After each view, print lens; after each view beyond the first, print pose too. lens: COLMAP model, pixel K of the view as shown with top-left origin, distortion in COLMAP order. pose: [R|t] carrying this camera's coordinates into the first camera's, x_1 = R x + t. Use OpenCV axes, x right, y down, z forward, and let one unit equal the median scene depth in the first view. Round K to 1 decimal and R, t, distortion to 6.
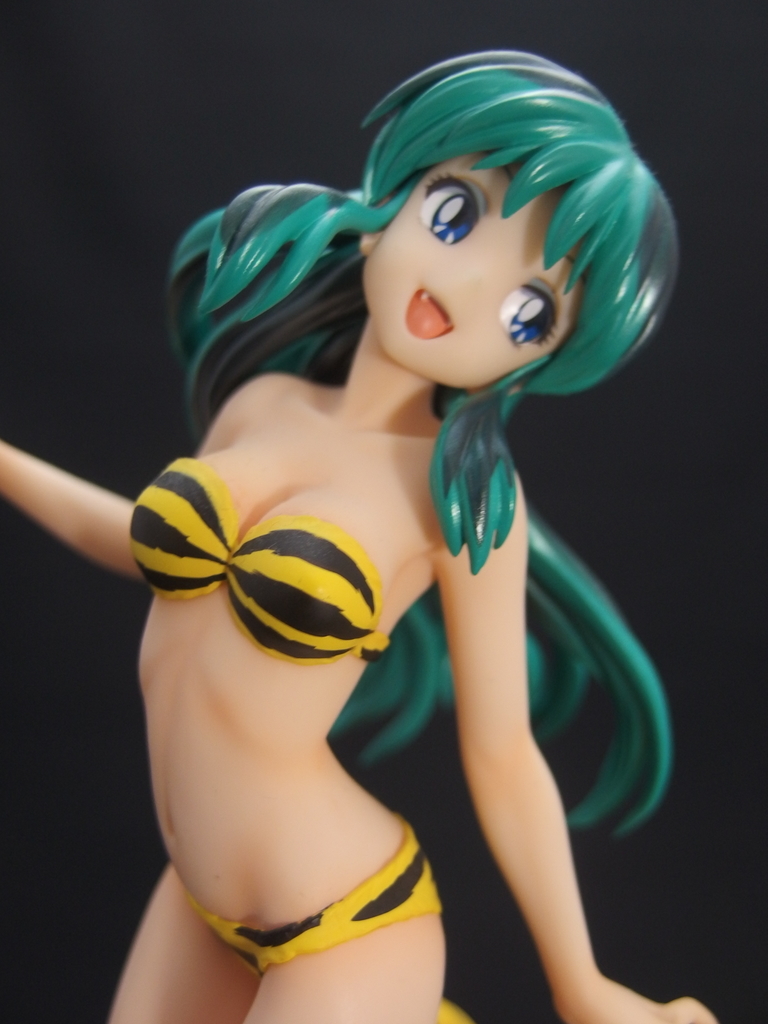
lens RADIAL K [[897.4, 0, 384.0], [0, 897.4, 512.0], [0, 0, 1]] dist [-0.089152, 0.004920]
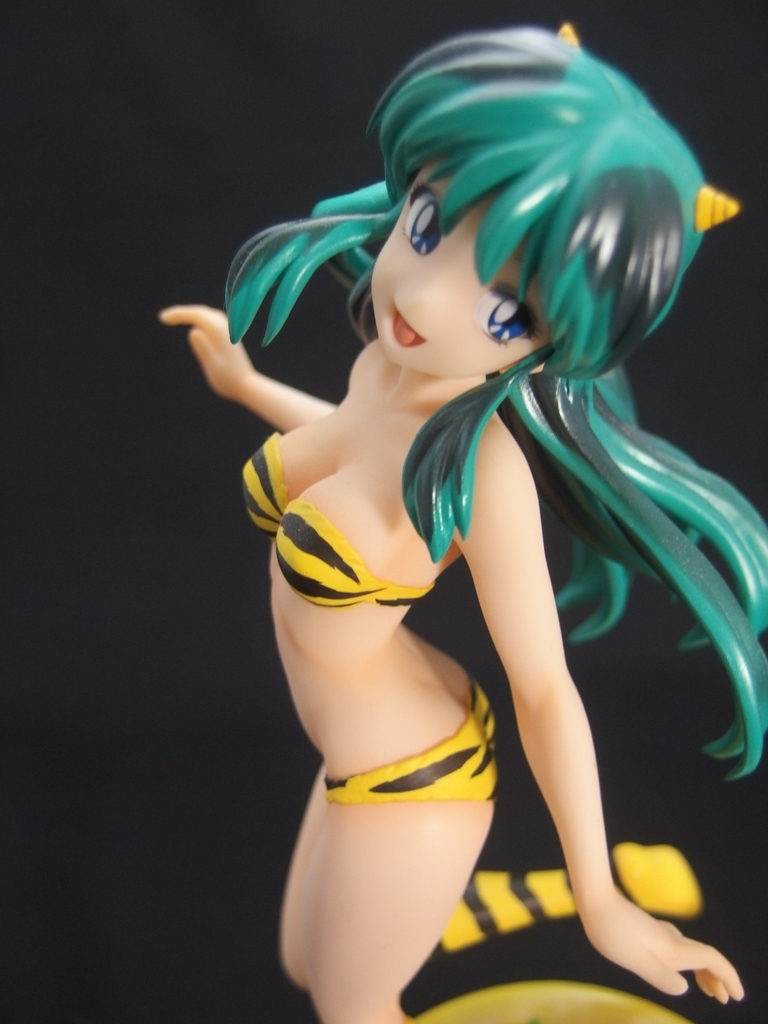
lens RADIAL K [[897.4, 0, 384.0], [0, 897.4, 512.0], [0, 0, 1]] dist [-0.089152, 0.004920]
pose [[0.768181, 0.128427, -0.627220, 0.735512], [0.072425, 0.955955, 0.284439, -0.312677], [0.636123, -0.263927, 0.725045, 0.125654]]
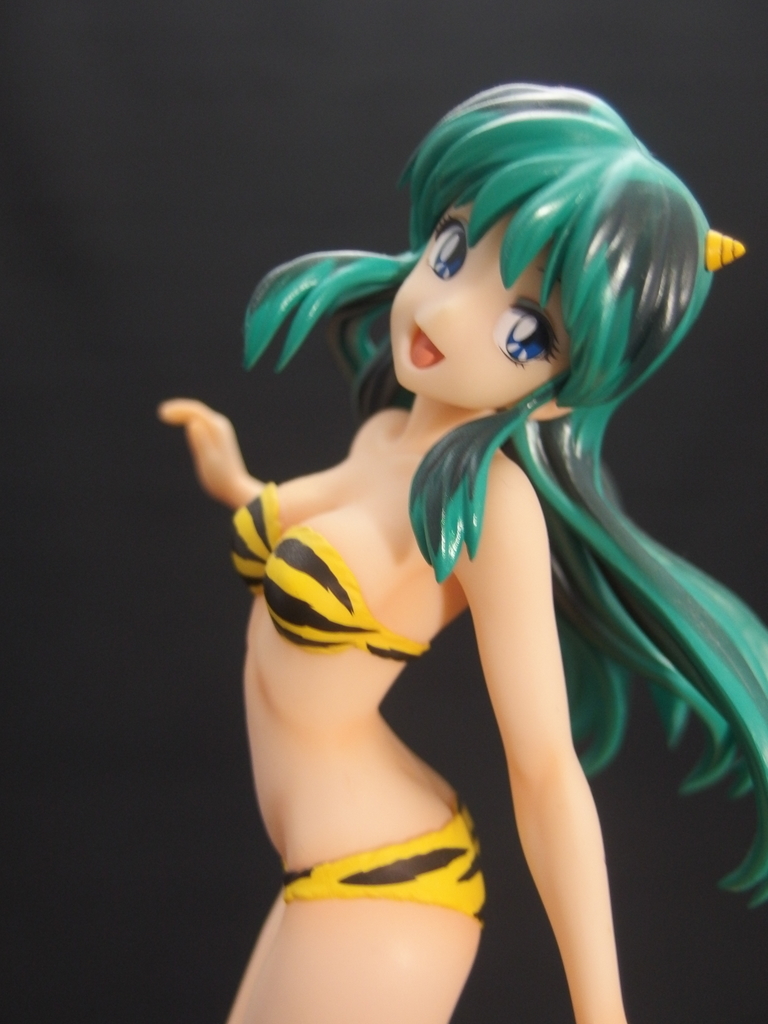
lens RADIAL K [[897.4, 0, 384.0], [0, 897.4, 512.0], [0, 0, 1]] dist [-0.089152, 0.004920]
pose [[0.793468, -0.018922, -0.608318, 0.671303], [-0.012685, 0.998785, -0.047613, 0.036599], [0.608480, 0.045496, 0.792264, 0.098992]]
